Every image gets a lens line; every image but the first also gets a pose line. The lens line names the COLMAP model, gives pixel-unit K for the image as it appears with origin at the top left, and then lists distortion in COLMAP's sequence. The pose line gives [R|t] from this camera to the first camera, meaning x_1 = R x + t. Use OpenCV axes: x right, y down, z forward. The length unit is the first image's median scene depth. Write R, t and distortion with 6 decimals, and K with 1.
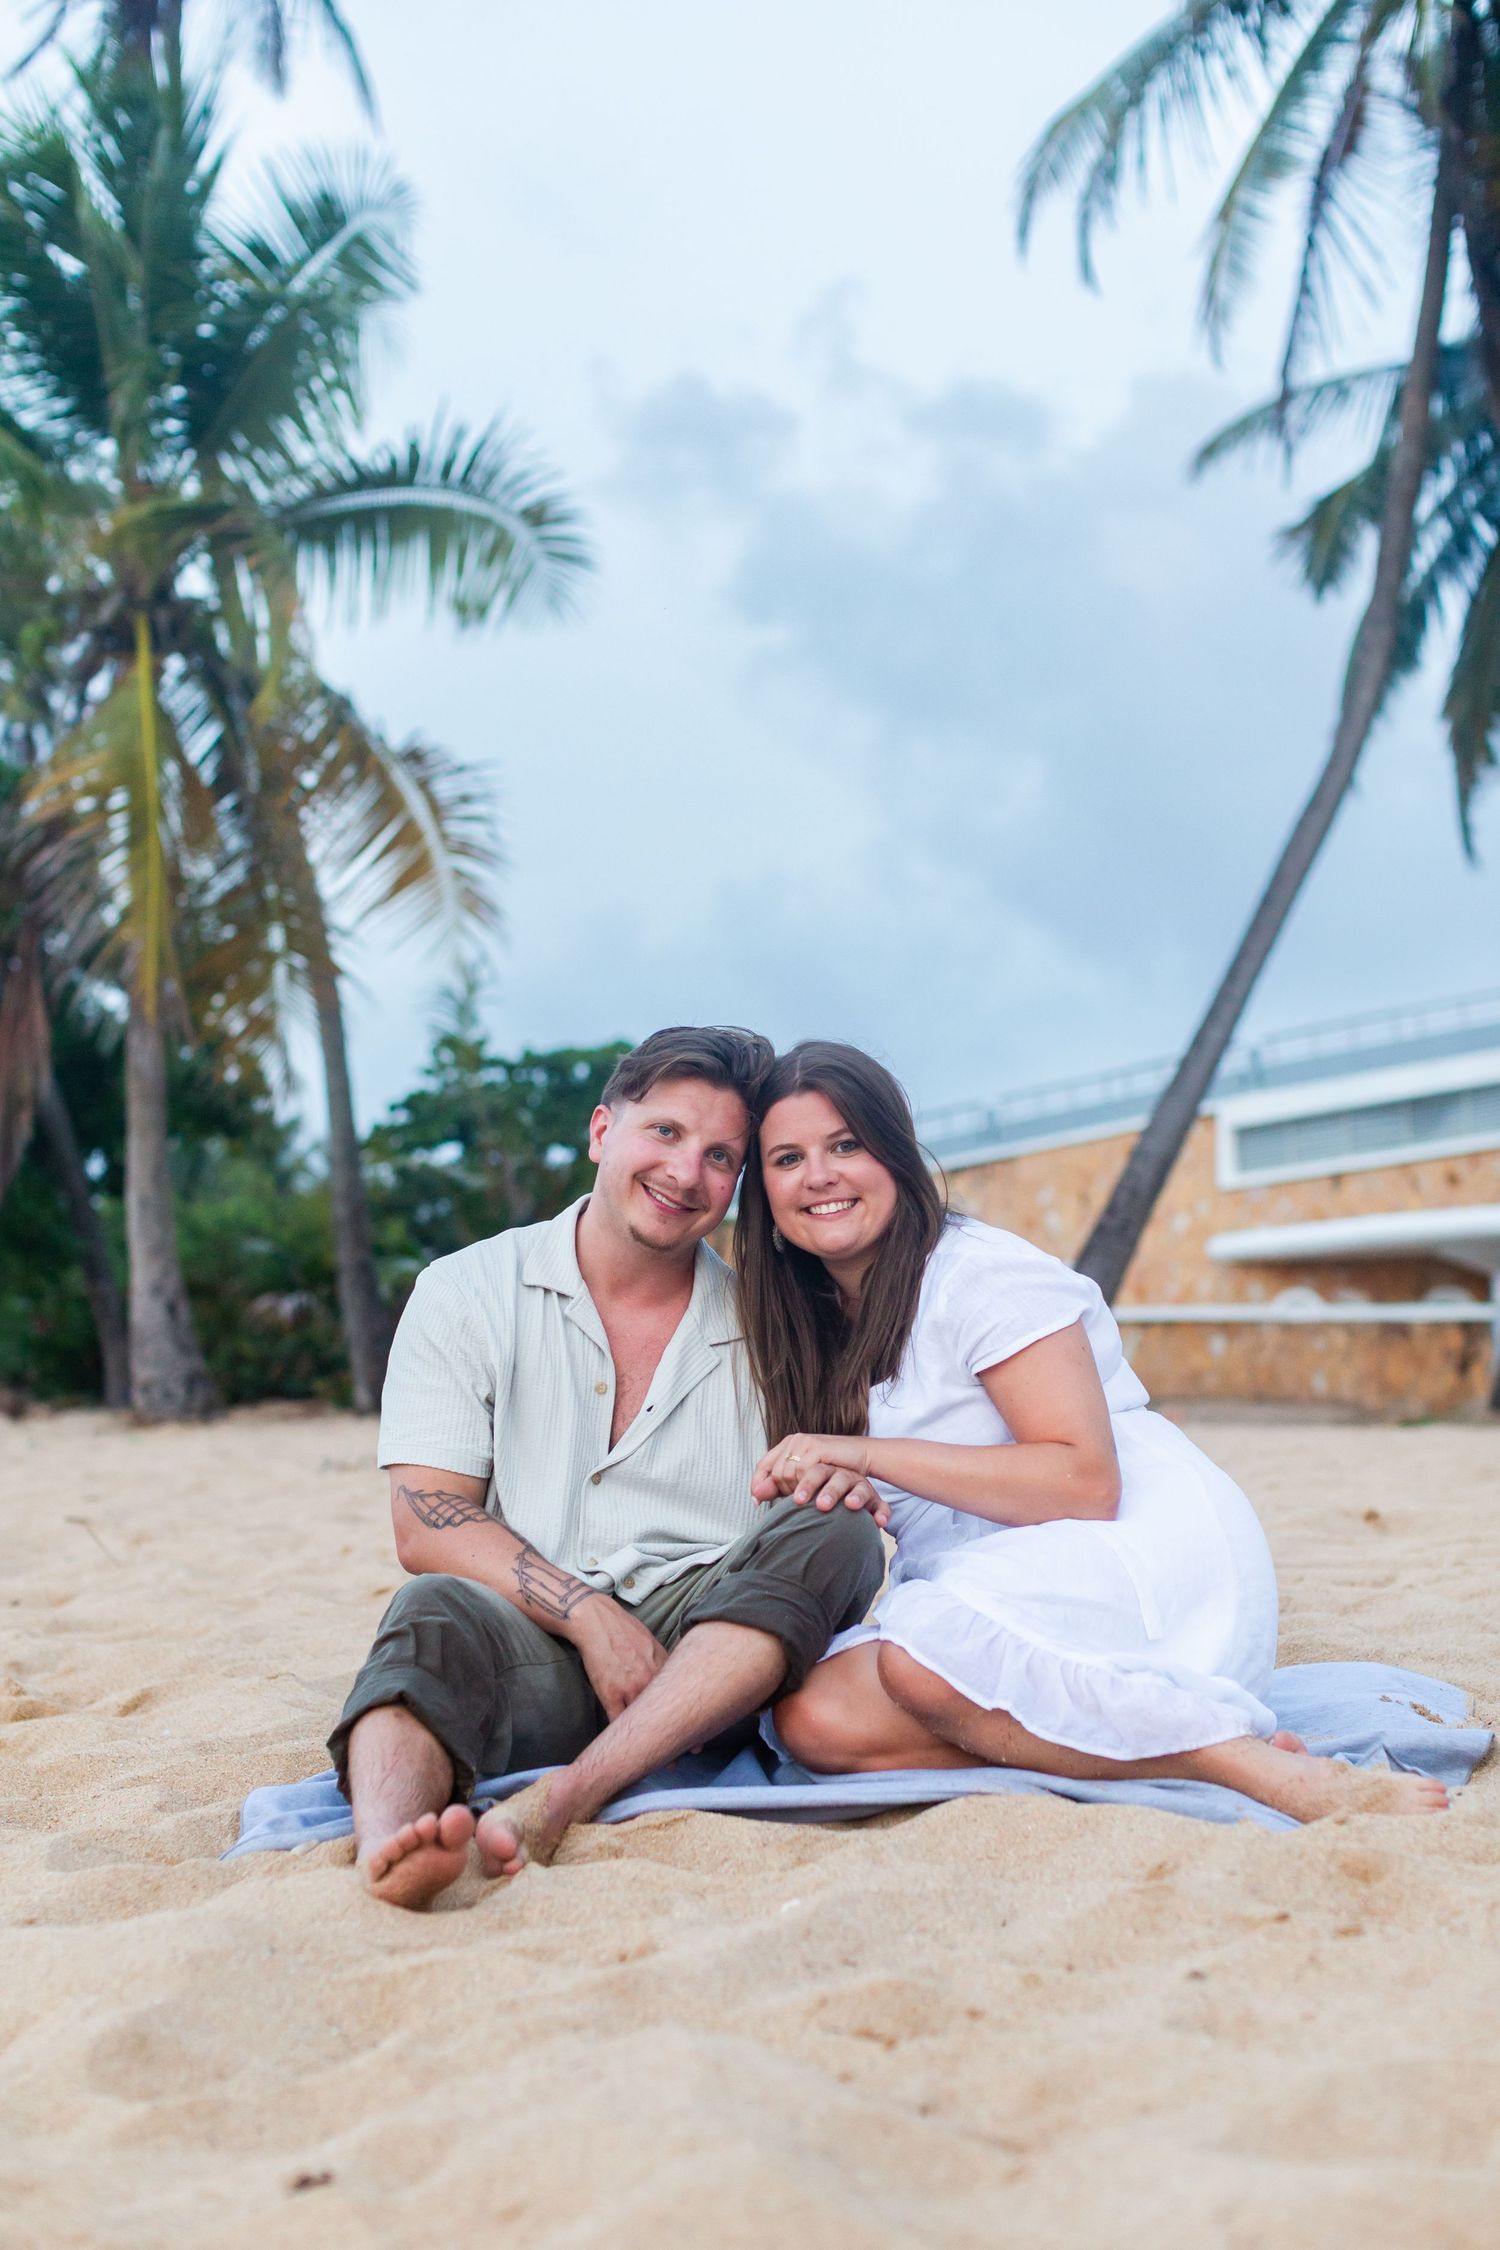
lens RADIAL K [[3397.7, 0, 762.3], [0, 3397.7, 1217.5], [0, 0, 1]] dist [0.021850, 0.000000]
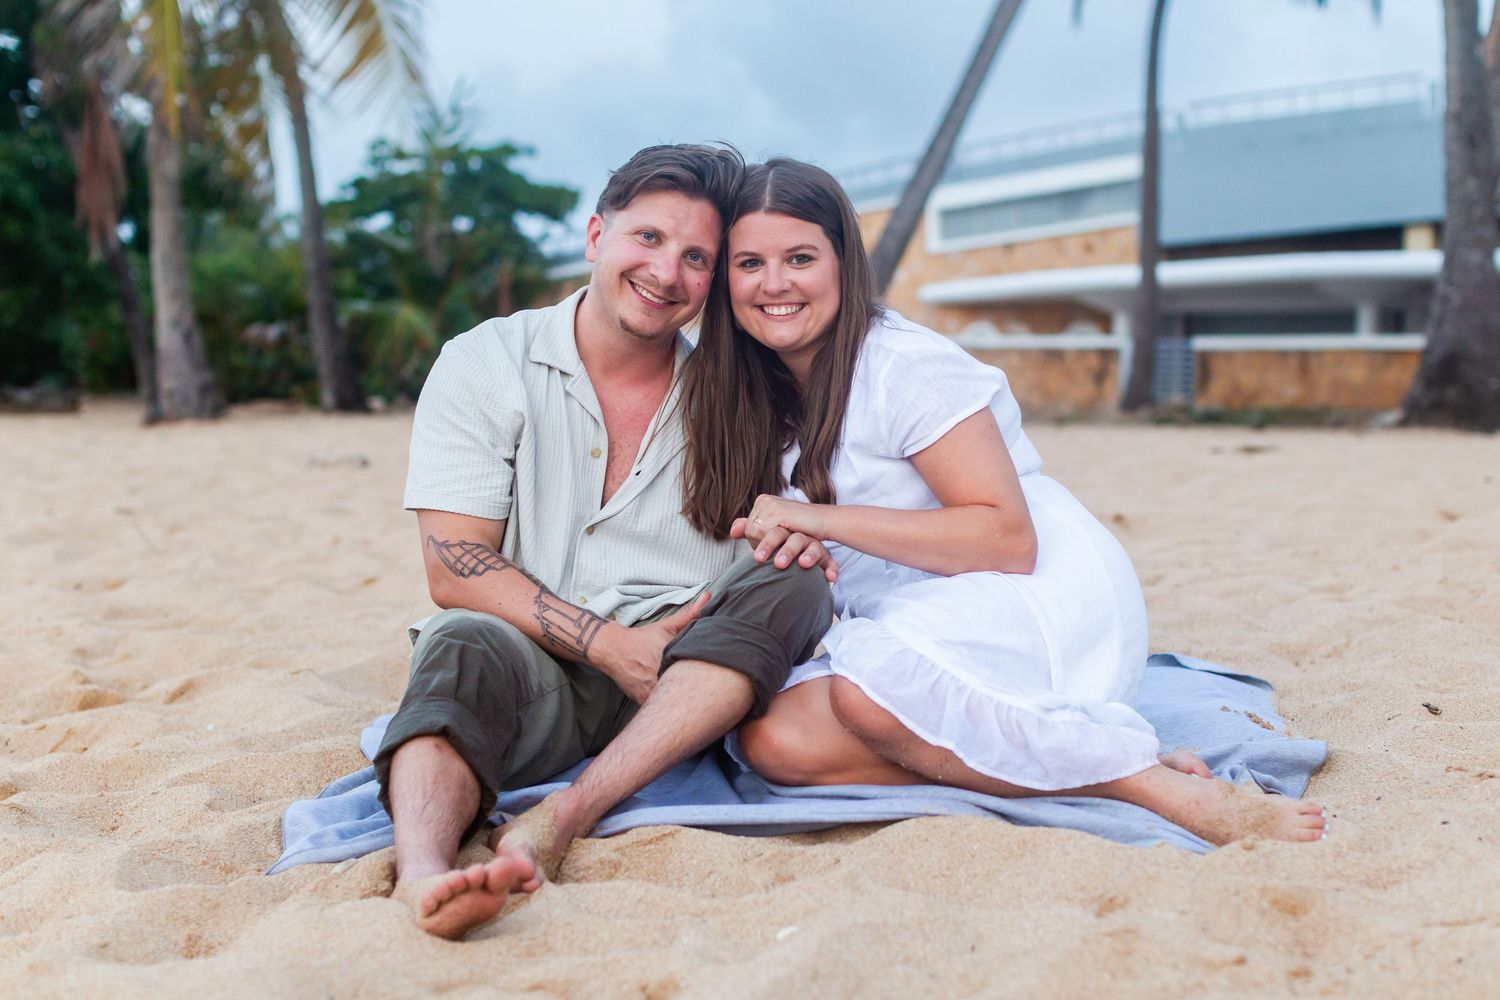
lens RADIAL K [[2265.2, 0, 740.4], [0, 2265.2, 491.2], [0, 0, 1]] dist [0.021850, 0.000000]
pose [[0.997430, 0.003873, 0.071548, -0.037662], [-0.011110, 0.994821, 0.101034, -0.012767], [-0.070786, -0.101570, 0.992307, 0.162241]]
